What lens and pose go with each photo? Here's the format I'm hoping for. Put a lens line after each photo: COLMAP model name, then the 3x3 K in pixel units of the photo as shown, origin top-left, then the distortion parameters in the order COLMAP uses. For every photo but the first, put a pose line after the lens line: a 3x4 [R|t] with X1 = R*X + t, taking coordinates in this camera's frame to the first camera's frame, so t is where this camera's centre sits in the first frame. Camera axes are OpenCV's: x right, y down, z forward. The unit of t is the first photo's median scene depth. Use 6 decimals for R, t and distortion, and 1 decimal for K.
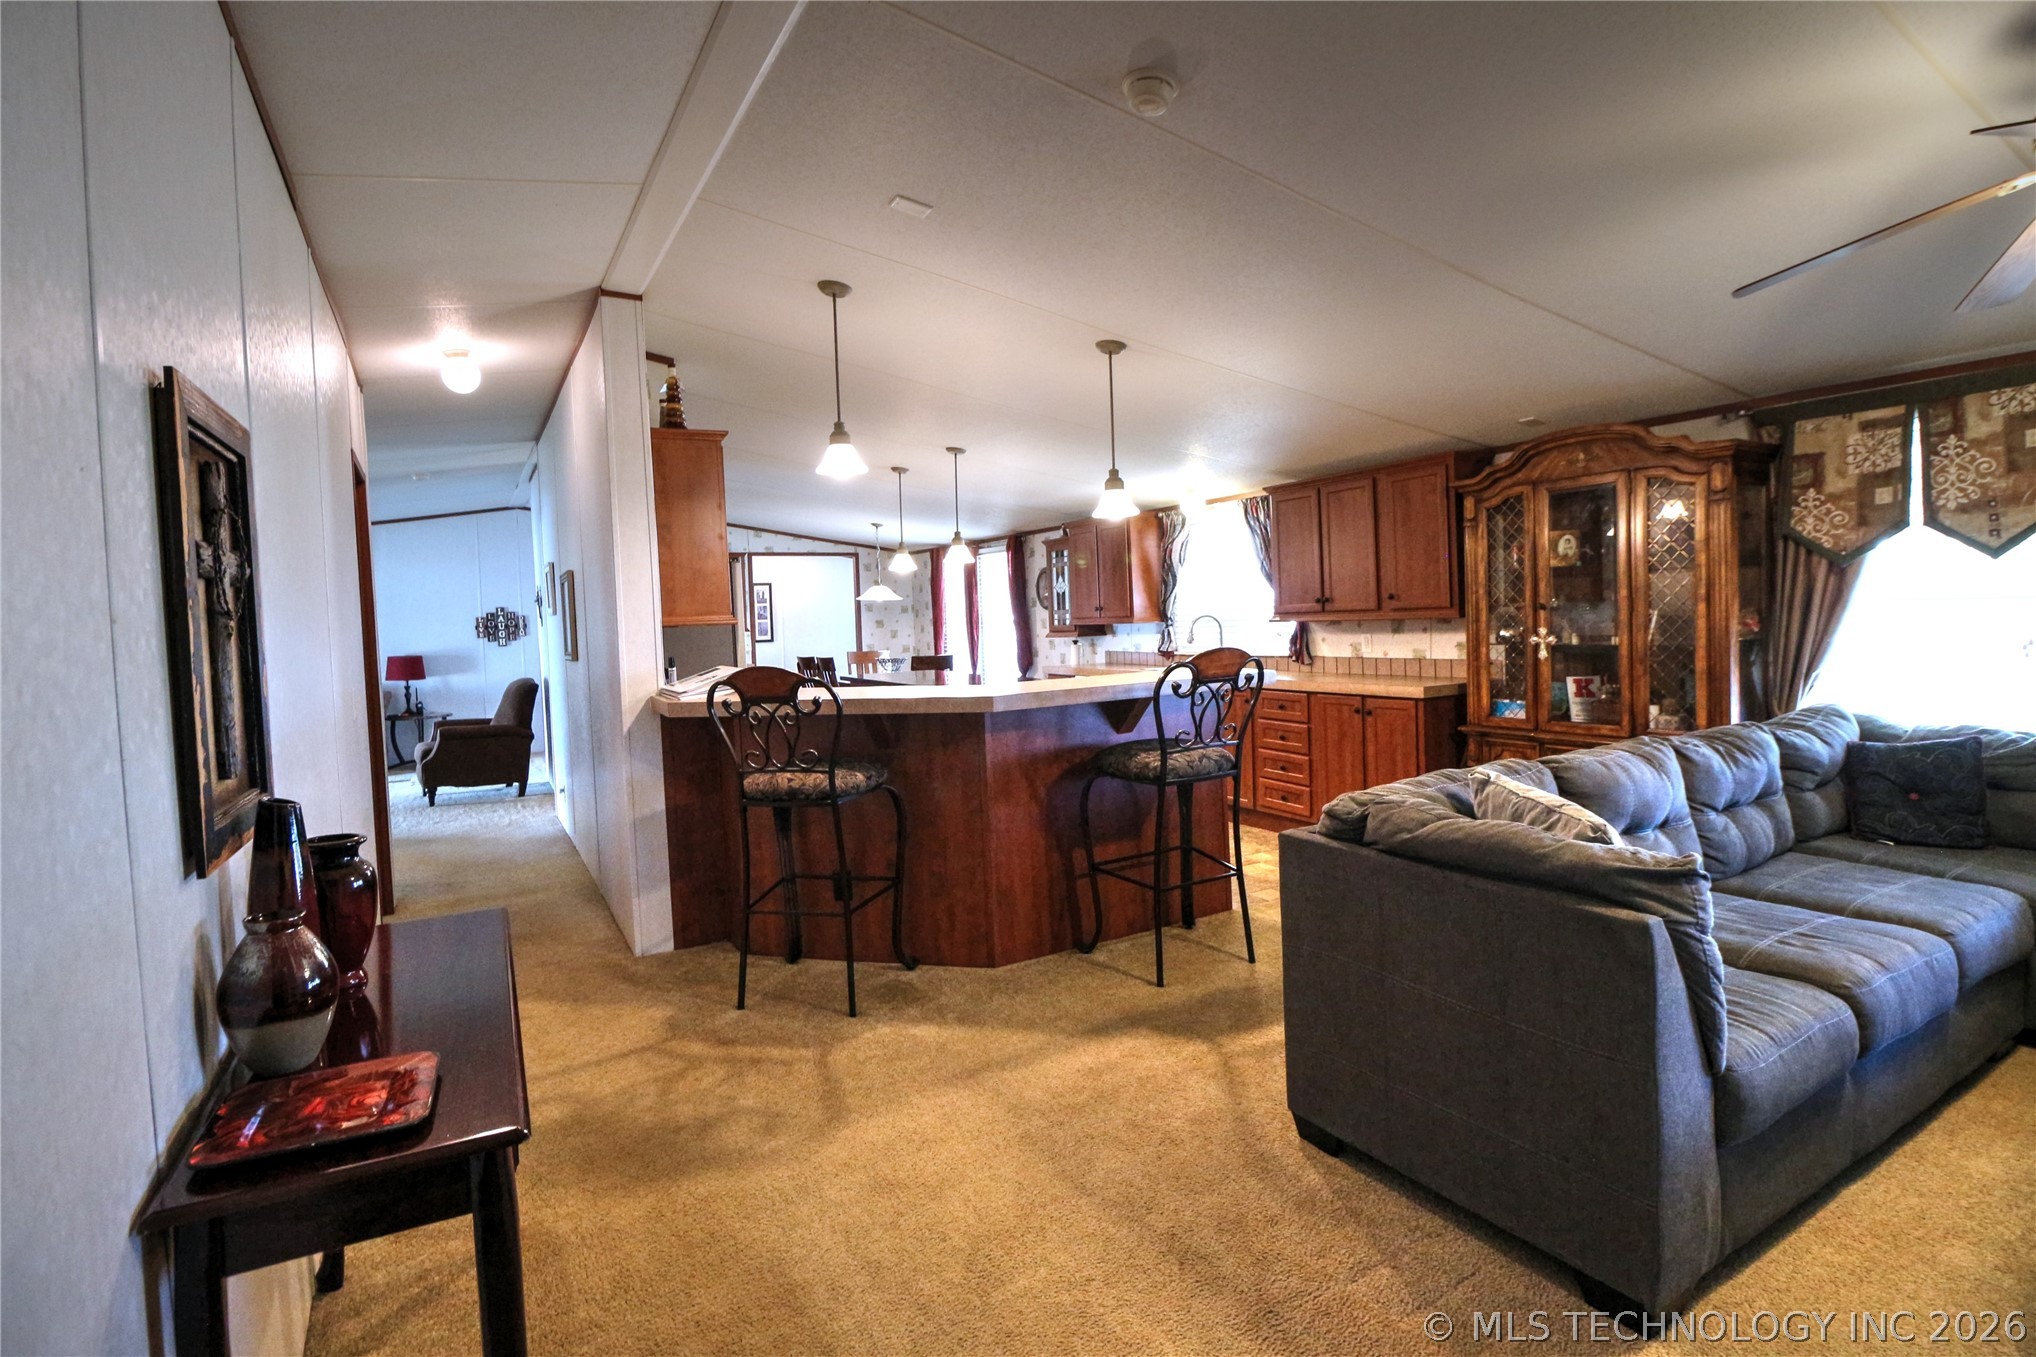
lens RADIAL K [[955.0, 0, 1039.8], [0, 955.0, 653.6], [0, 0, 1]] dist [-0.010853, -0.003738]
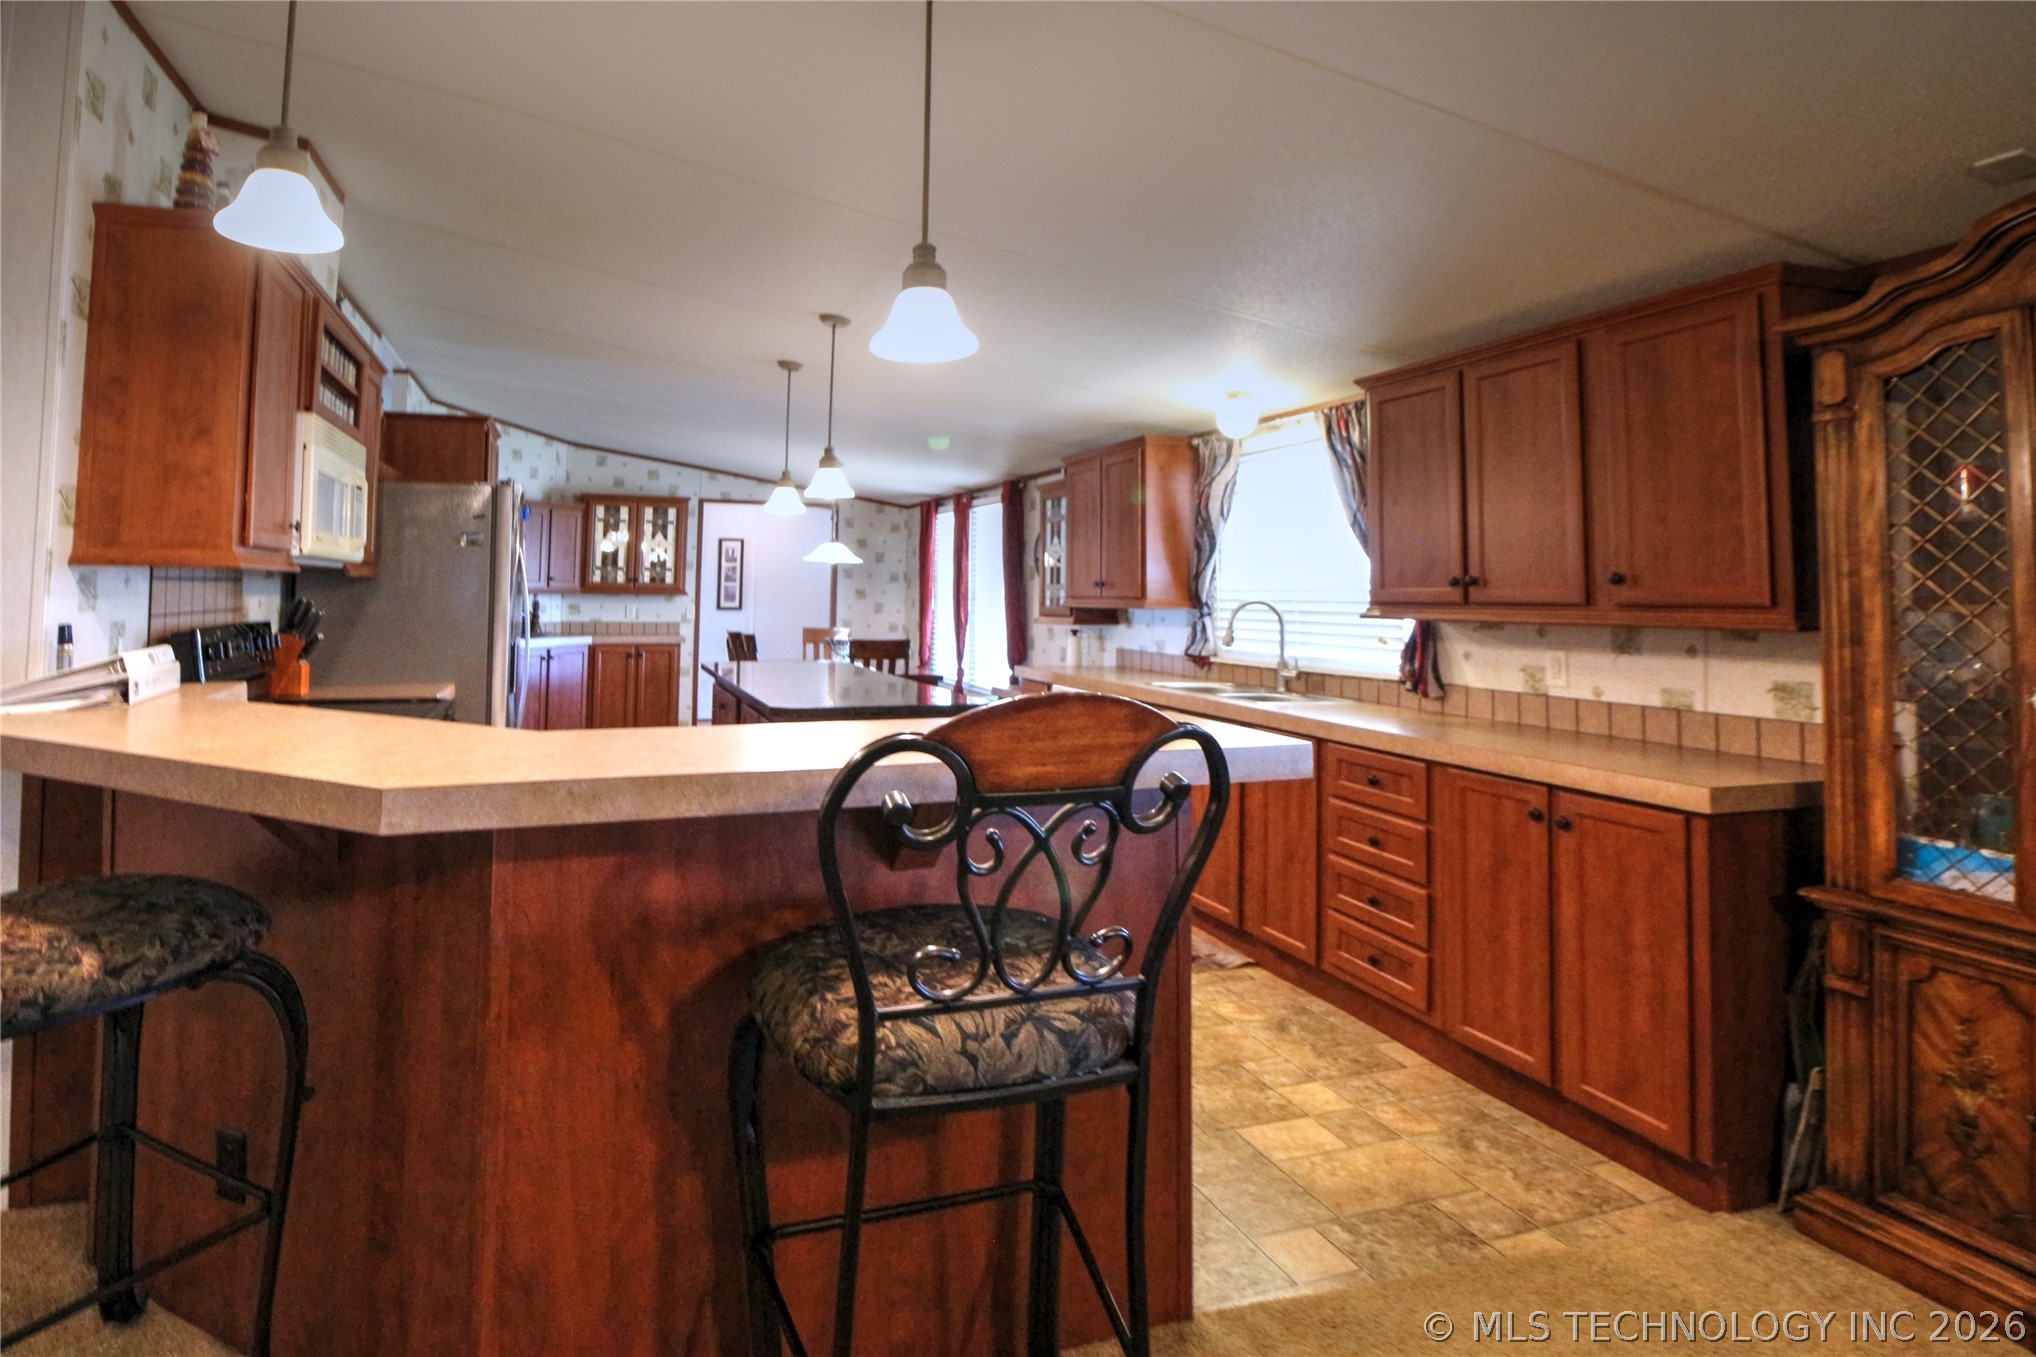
lens RADIAL K [[1010.3, 0, 911.0], [0, 1010.3, 554.2], [0, 0, 1]] dist [-0.005711, -0.005799]
pose [[0.973224, 0.039910, -0.226368, 0.154107], [-0.057327, 0.995835, -0.070890, -0.017710], [0.222596, 0.081969, 0.971459, 0.483572]]
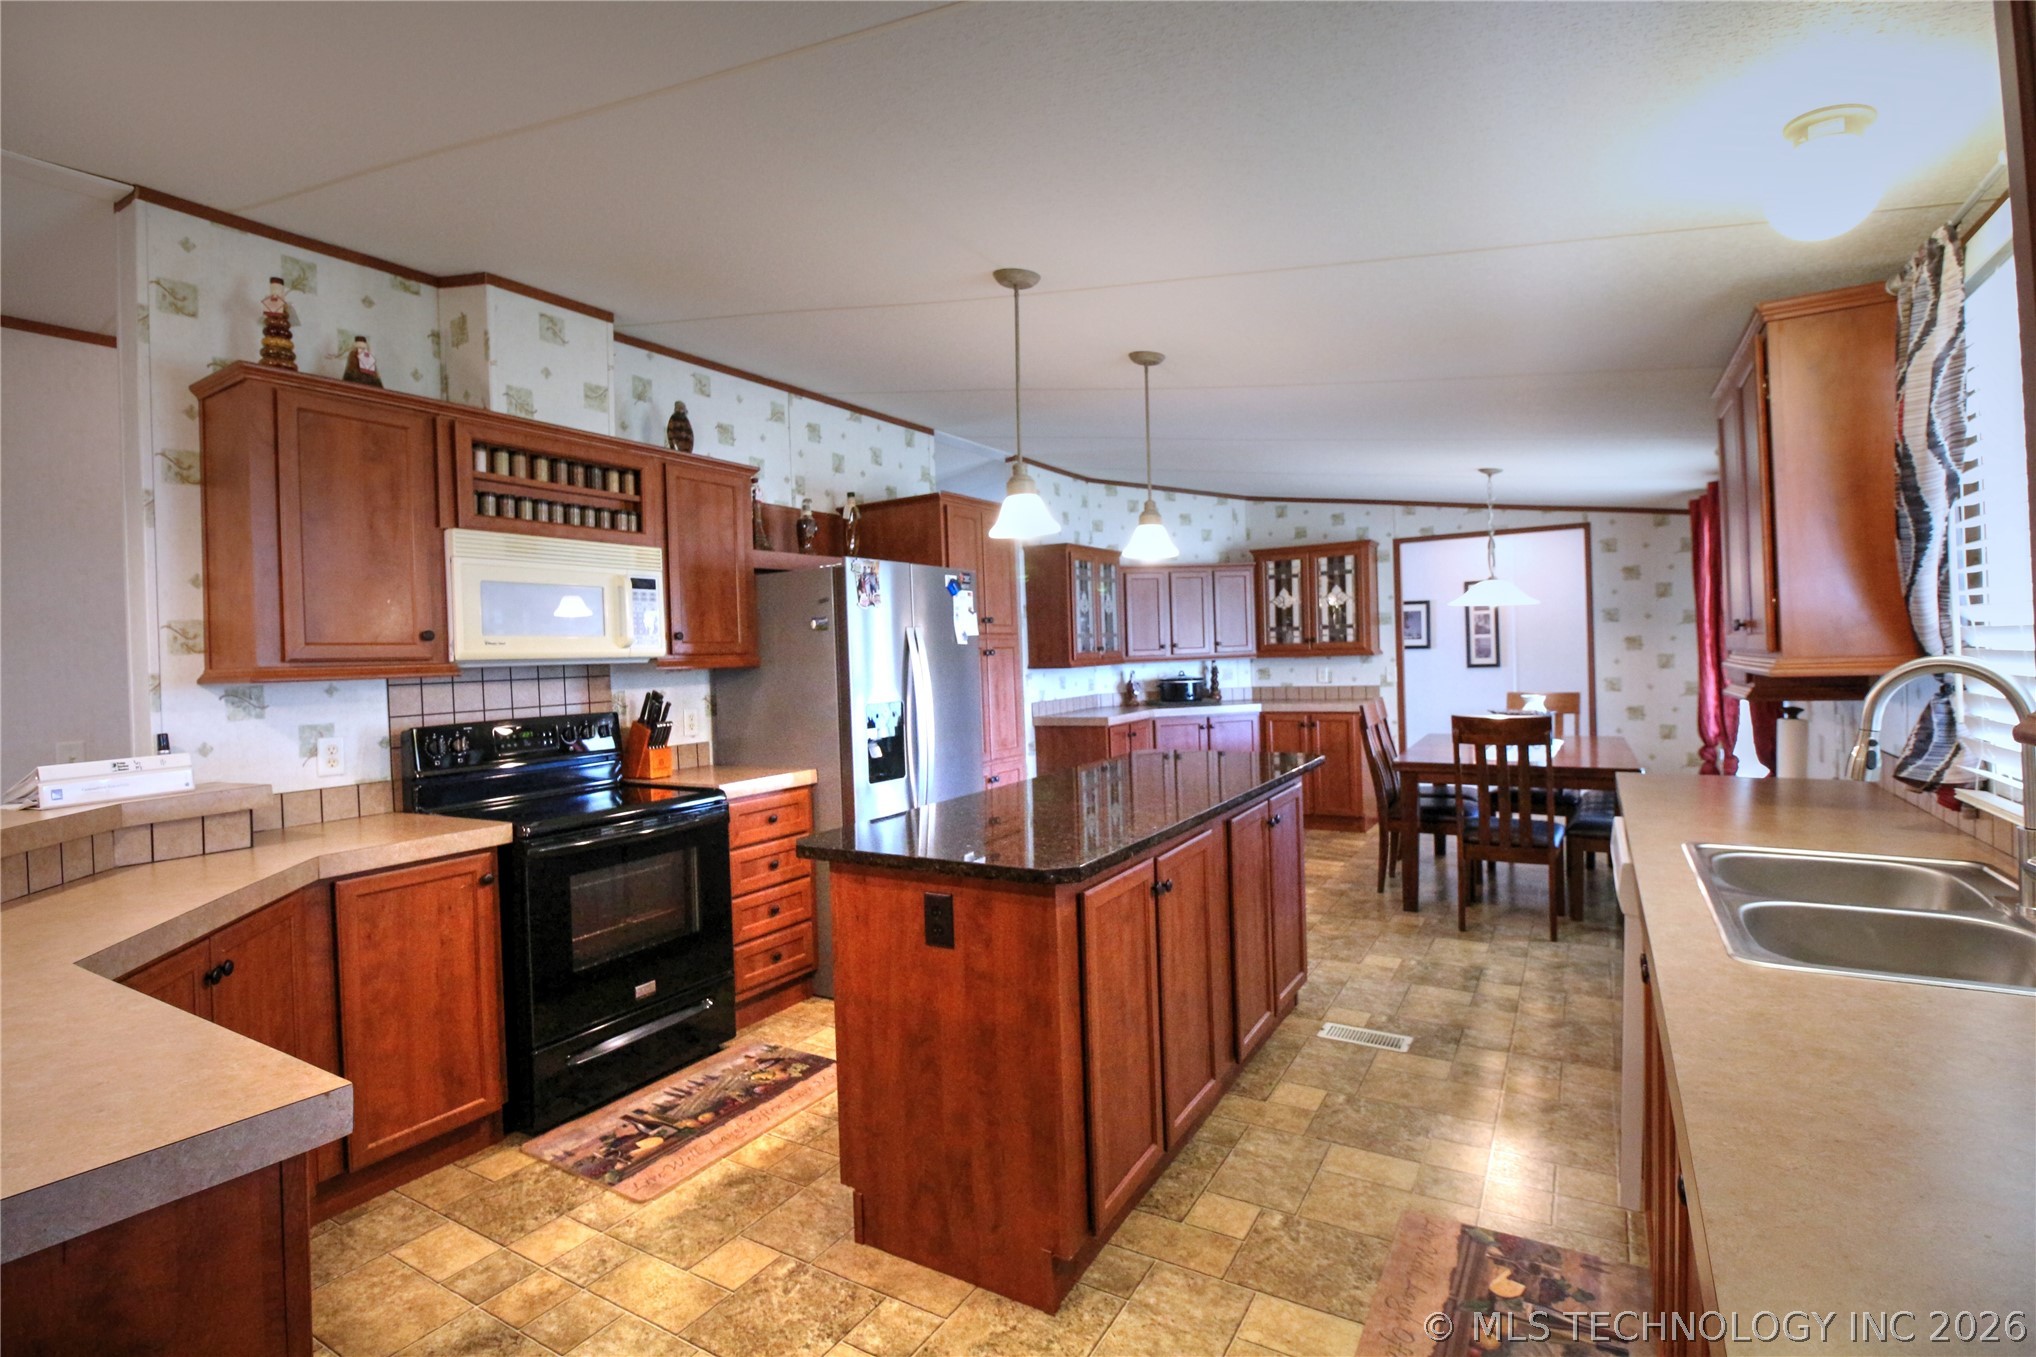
lens RADIAL K [[955.0, 0, 1032.5], [0, 955.0, 673.4], [0, 0, 1]] dist [-0.010853, -0.003738]
pose [[0.485167, 0.036369, -0.873665, 0.394696], [-0.020628, 0.999333, 0.030145, -0.056814], [0.874178, 0.003397, 0.485593, 1.021898]]
